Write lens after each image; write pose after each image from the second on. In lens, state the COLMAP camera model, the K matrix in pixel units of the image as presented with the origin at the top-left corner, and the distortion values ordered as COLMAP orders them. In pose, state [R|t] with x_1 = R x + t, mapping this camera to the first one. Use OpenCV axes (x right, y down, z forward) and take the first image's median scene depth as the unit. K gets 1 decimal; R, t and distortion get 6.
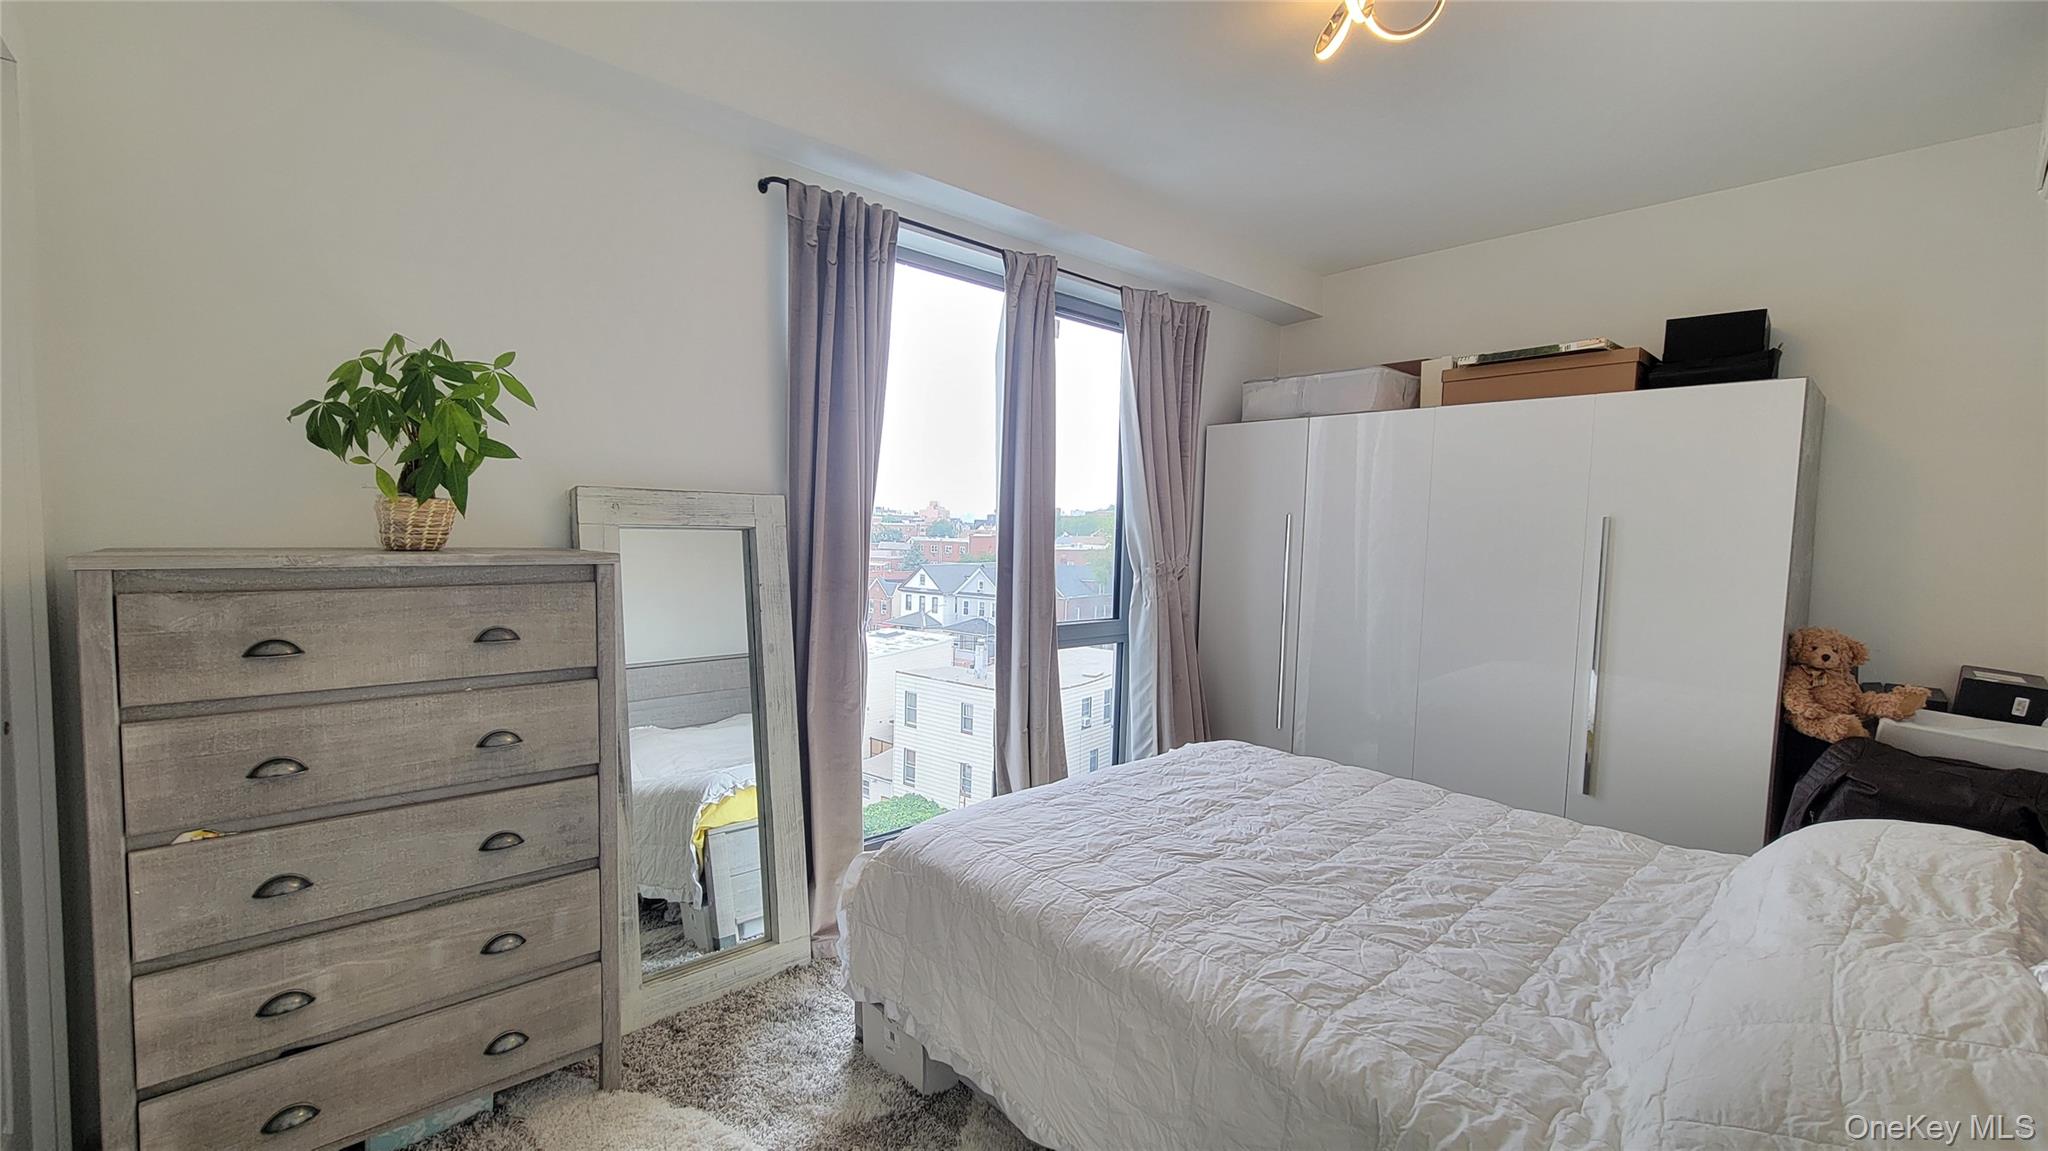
lens RADIAL K [[841.2, 0, 1003.7], [0, 841.2, 577.9], [0, 0, 1]] dist [-0.003912, -0.001695]
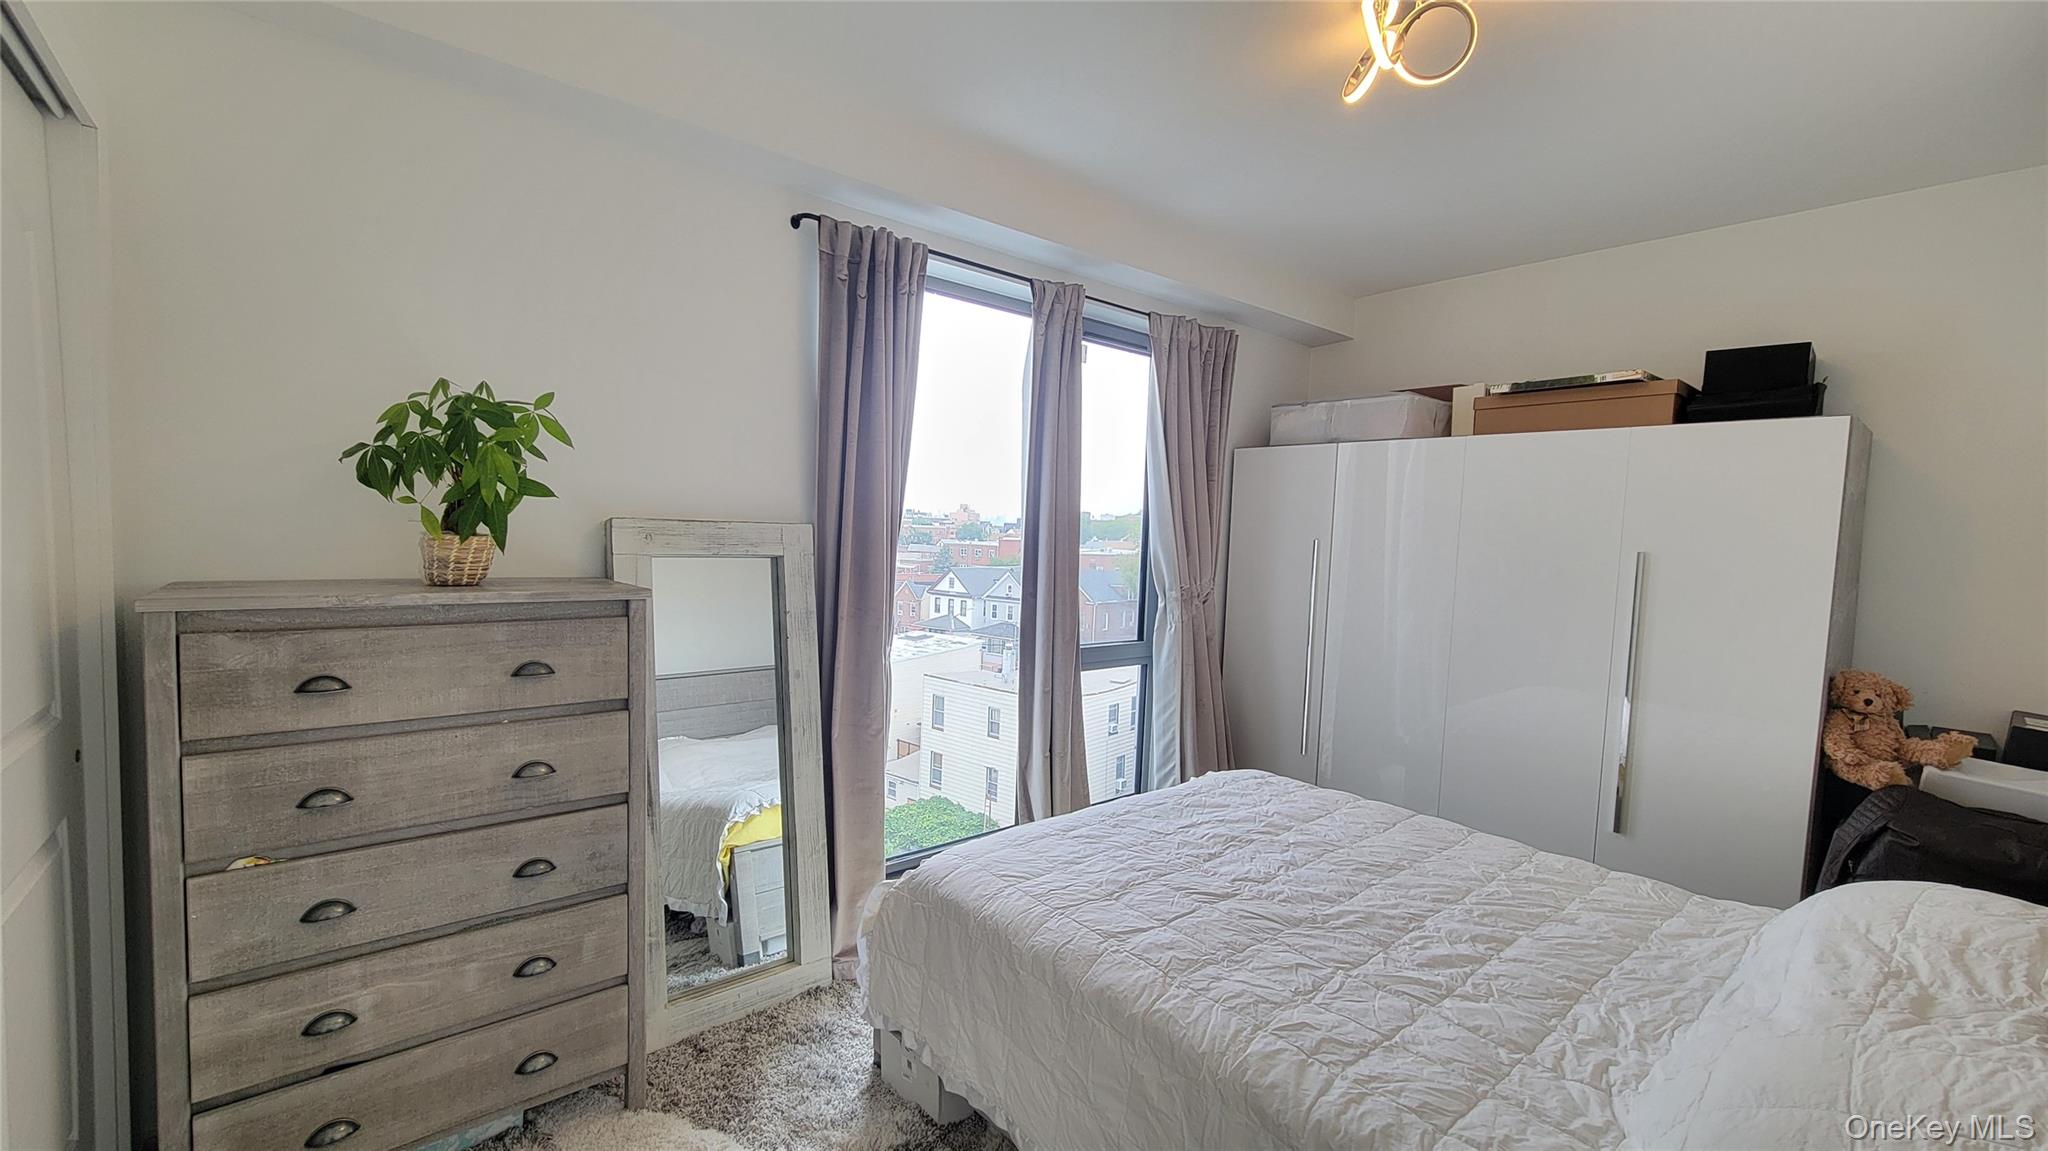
lens RADIAL K [[841.2, 0, 1003.0], [0, 841.2, 578.2], [0, 0, 1]] dist [-0.003912, -0.001695]
pose [[0.999298, 0.012795, -0.035214, 0.009493], [-0.012881, 0.999915, -0.002230, -0.046142], [0.035183, 0.002682, 0.999377, -0.013370]]
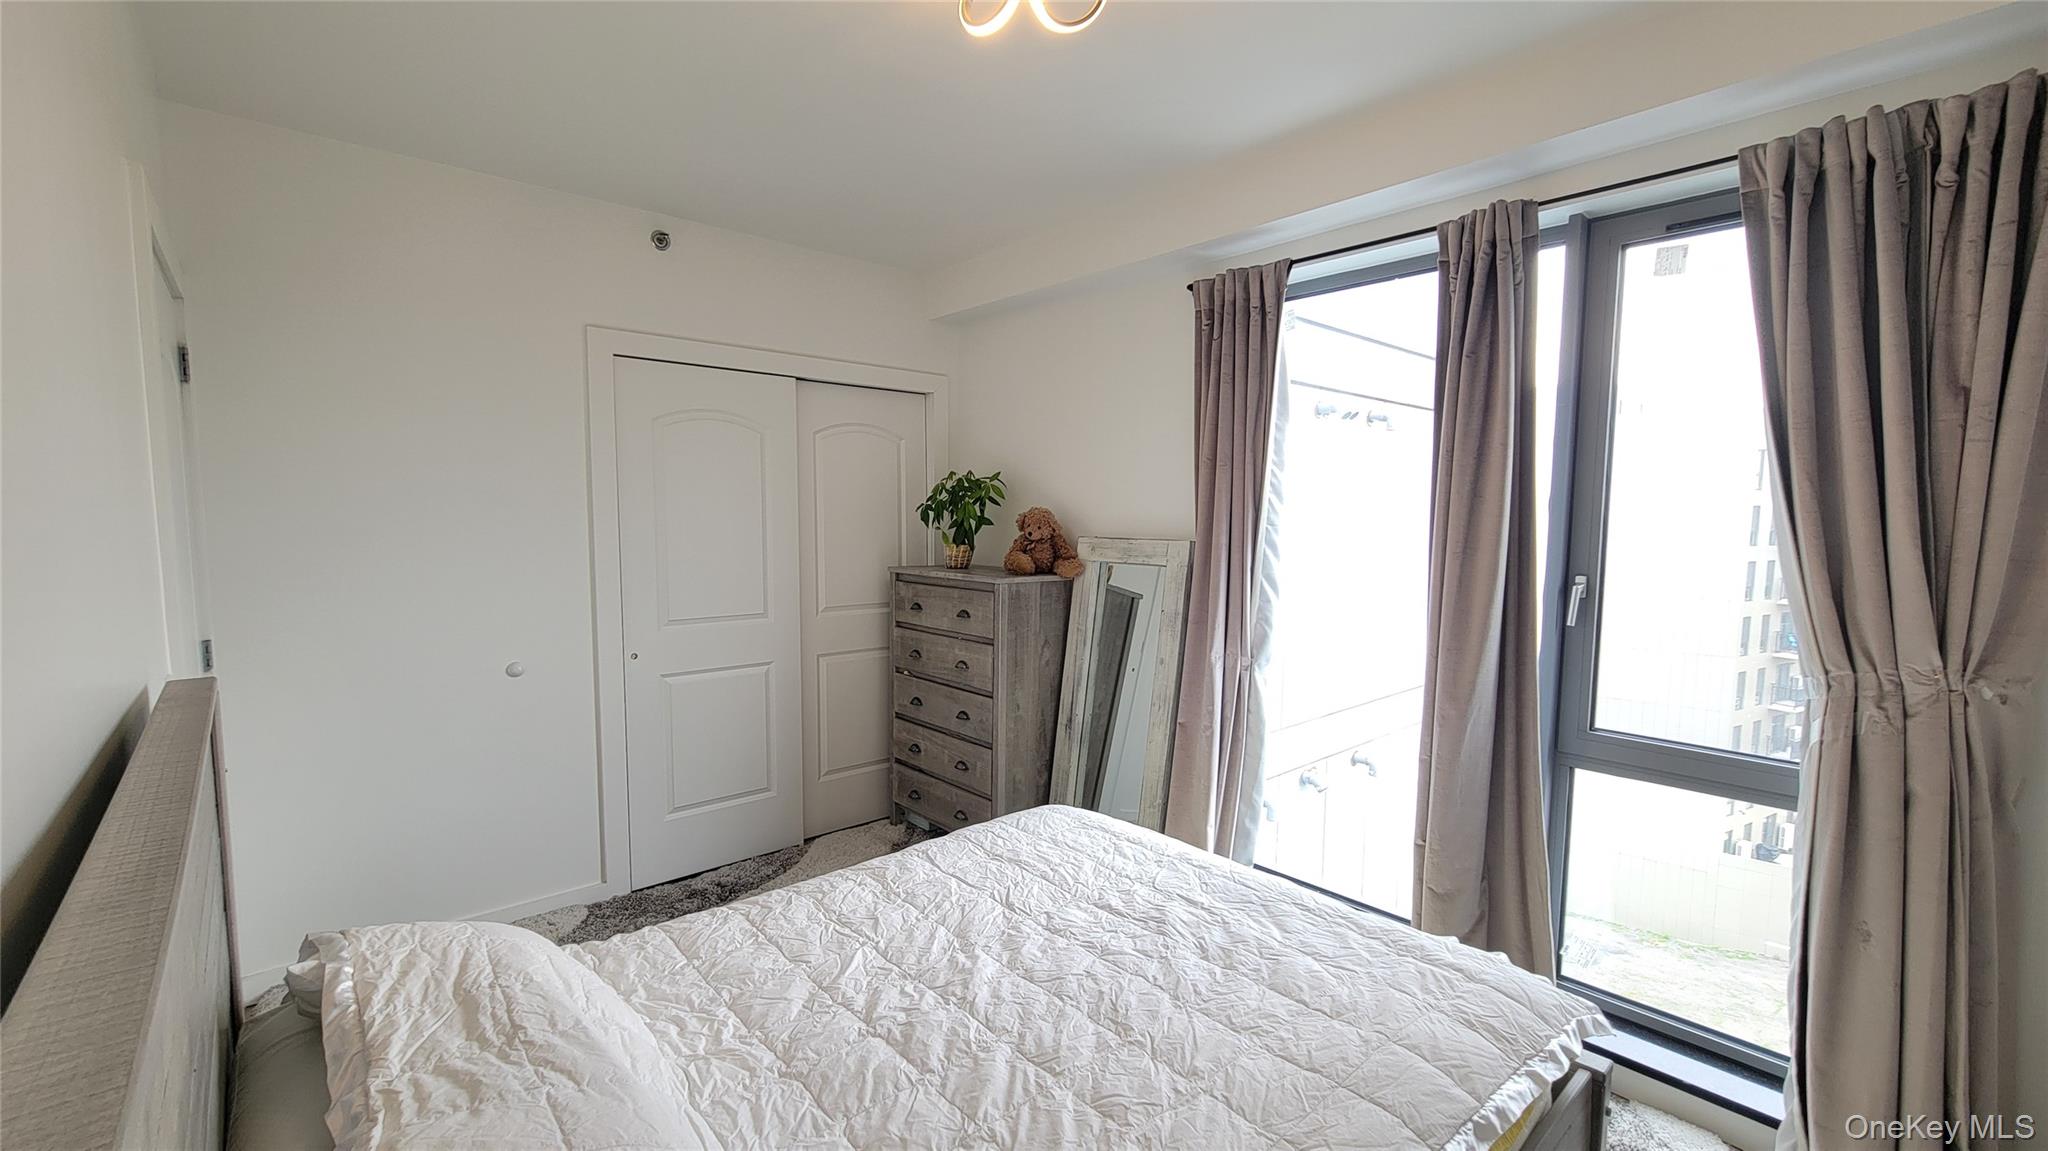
lens RADIAL K [[841.2, 0, 1020.7], [0, 841.2, 588.2], [0, 0, 1]] dist [-0.003912, -0.001695]
pose [[-0.007969, 0.066697, -0.997741, 1.343970], [-0.069921, 0.995294, 0.067092, -0.131834], [0.997521, 0.070298, -0.003268, 1.076224]]
